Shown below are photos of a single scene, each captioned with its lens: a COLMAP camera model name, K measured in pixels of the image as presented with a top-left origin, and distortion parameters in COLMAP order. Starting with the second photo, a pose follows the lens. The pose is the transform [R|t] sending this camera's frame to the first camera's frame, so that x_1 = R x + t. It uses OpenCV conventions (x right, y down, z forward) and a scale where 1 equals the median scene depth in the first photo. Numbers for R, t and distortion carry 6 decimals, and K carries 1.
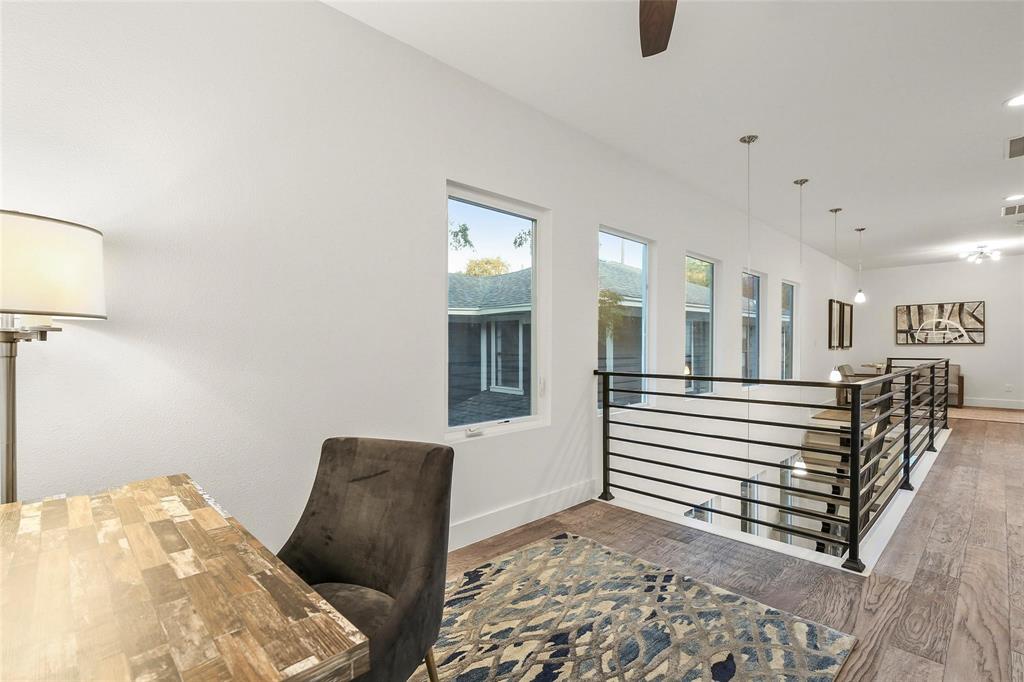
lens RADIAL K [[467.7, 0, 527.8], [0, 467.7, 354.5], [0, 0, 1]] dist [-0.016464, 0.003172]
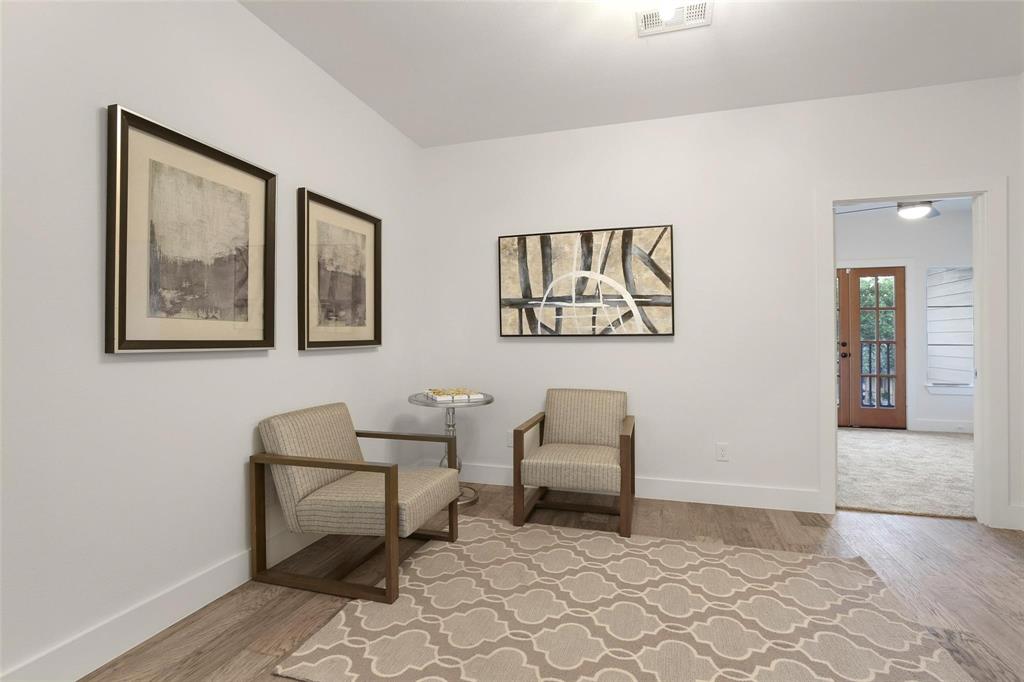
lens RADIAL K [[467.7, 0, 533.2], [0, 467.7, 331.7], [0, 0, 1]] dist [-0.016464, 0.003172]
pose [[0.858241, 0.012578, 0.513093, 0.672387], [0.004733, 0.999463, -0.032418, -0.014611], [-0.513225, 0.030251, 0.857721, 0.708729]]
